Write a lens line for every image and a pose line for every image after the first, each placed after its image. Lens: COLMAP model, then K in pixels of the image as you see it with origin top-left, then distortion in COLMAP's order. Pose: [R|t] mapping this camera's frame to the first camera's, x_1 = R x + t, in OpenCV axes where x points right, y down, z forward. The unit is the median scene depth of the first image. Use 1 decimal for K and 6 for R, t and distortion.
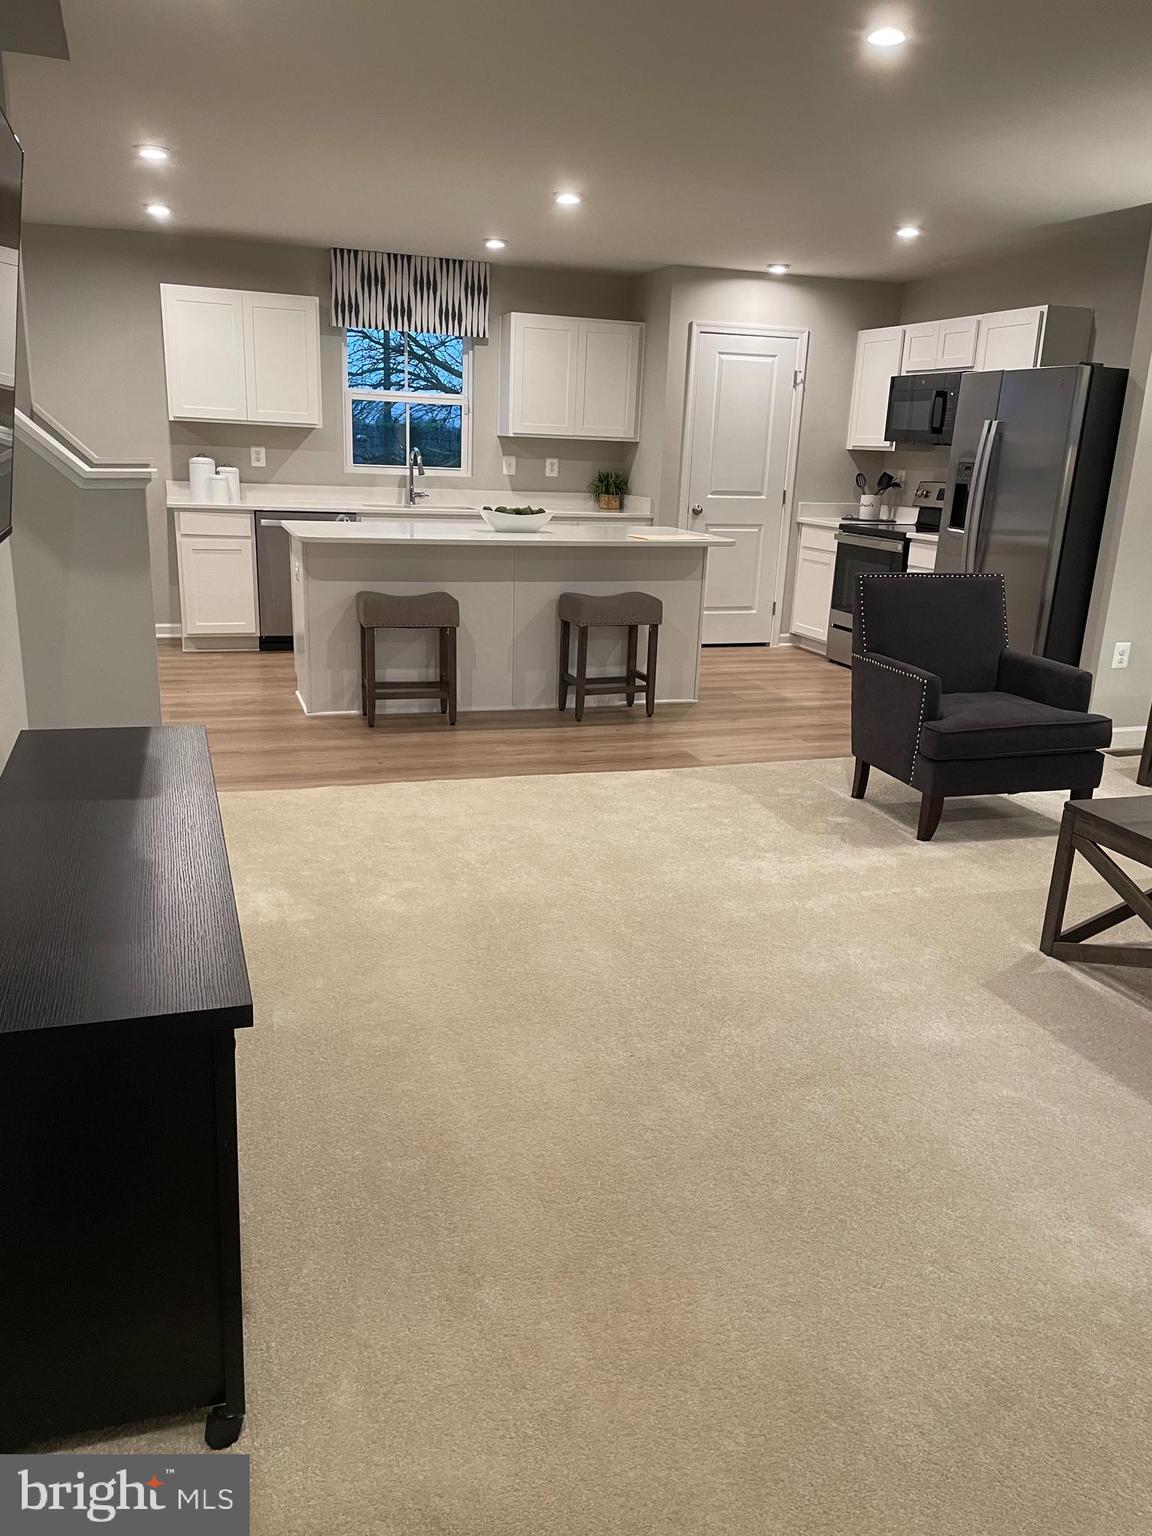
lens RADIAL K [[1158.0, 0, 565.3], [0, 1158.0, 782.2], [0, 0, 1]] dist [0.081858, -0.111923]
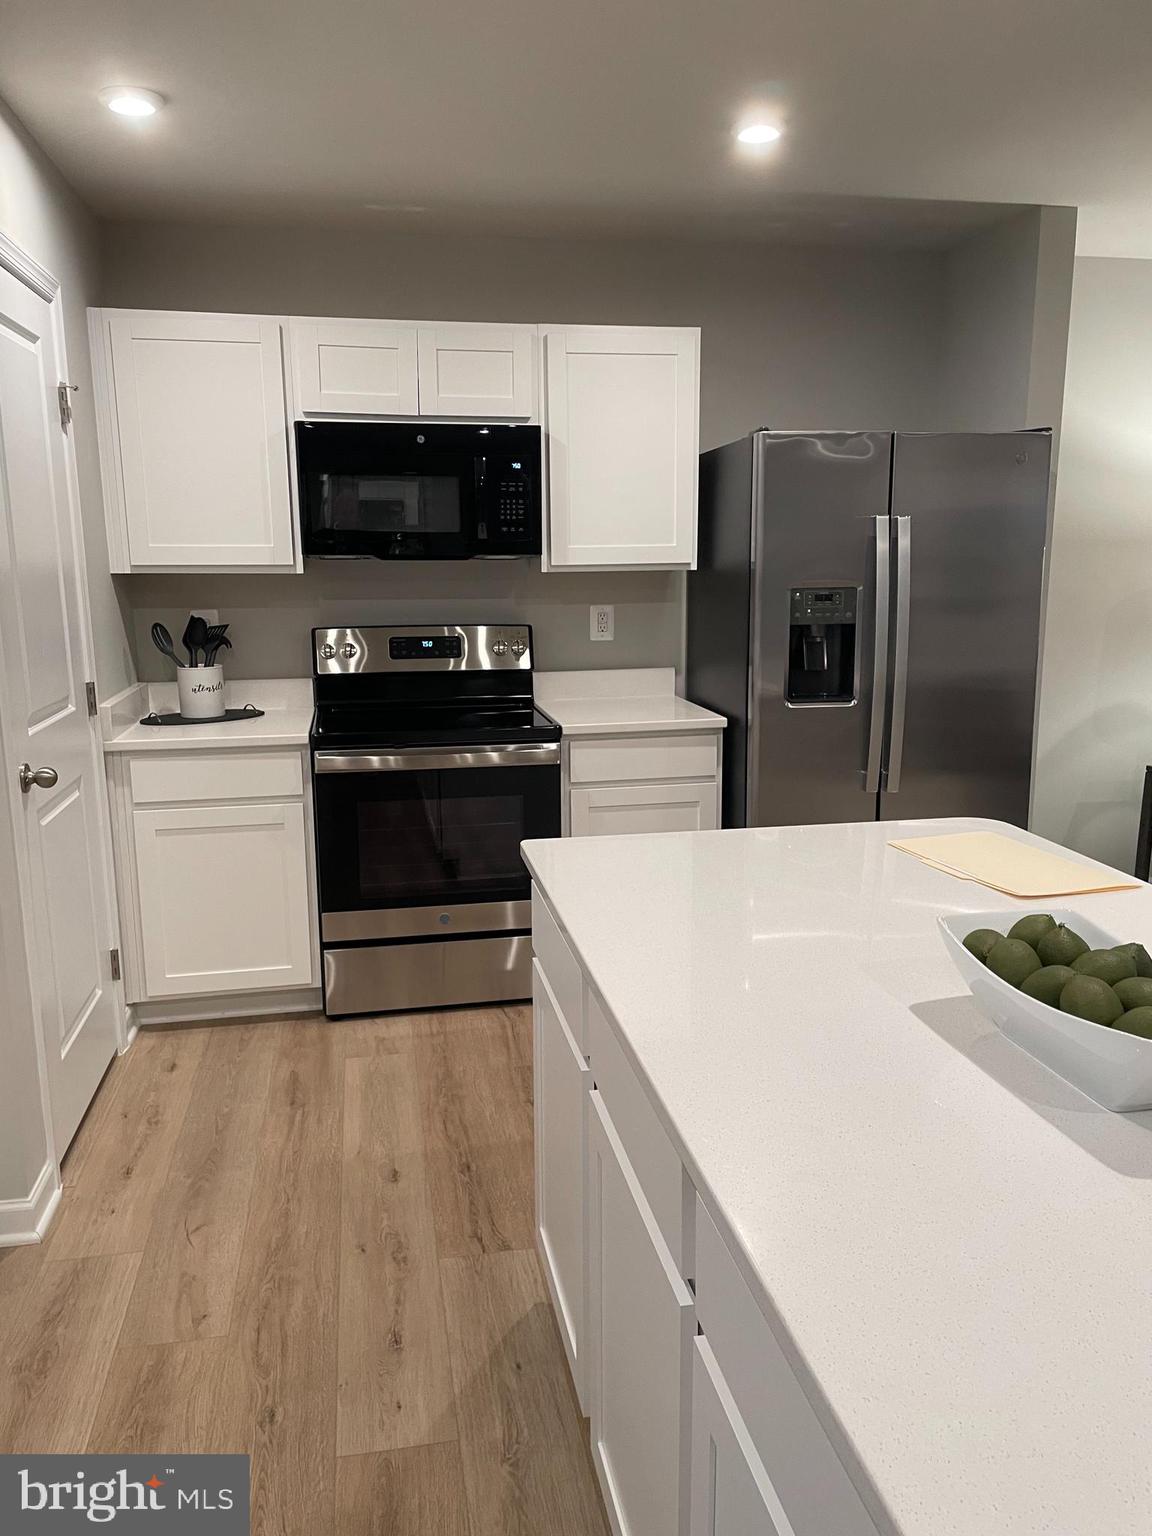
lens RADIAL K [[1124.6, 0, 581.5], [0, 1124.6, 779.2], [0, 0, 1]] dist [0.008889, 0.000702]
pose [[0.112242, -0.226278, 0.967574, -0.176997], [0.287405, 0.939502, 0.186373, -0.255043], [-0.951210, 0.257167, 0.170485, 0.826092]]
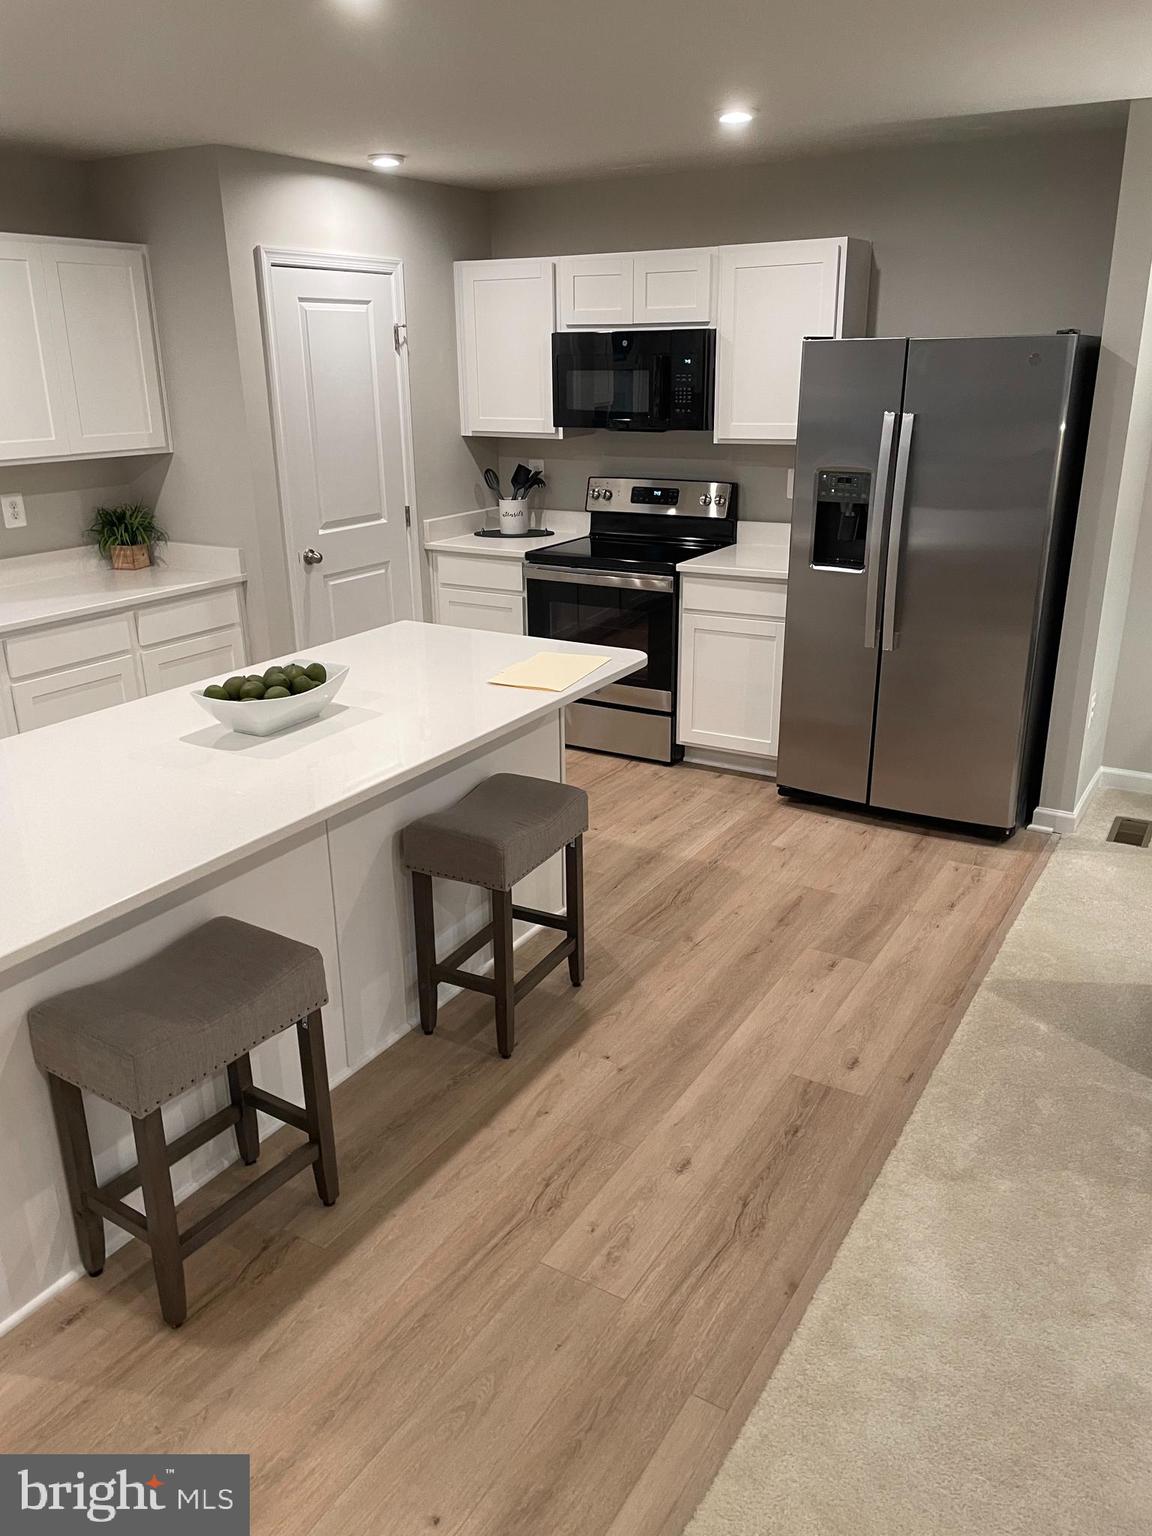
lens RADIAL K [[1156.3, 0, 576.0], [0, 1156.3, 768.0], [0, 0, 1]] dist [0.080405, -0.105626]
pose [[0.754580, -0.260482, 0.602294, -0.187252], [0.221446, 0.965079, 0.139944, -0.186779], [-0.617714, 0.027777, 0.785912, 0.444597]]
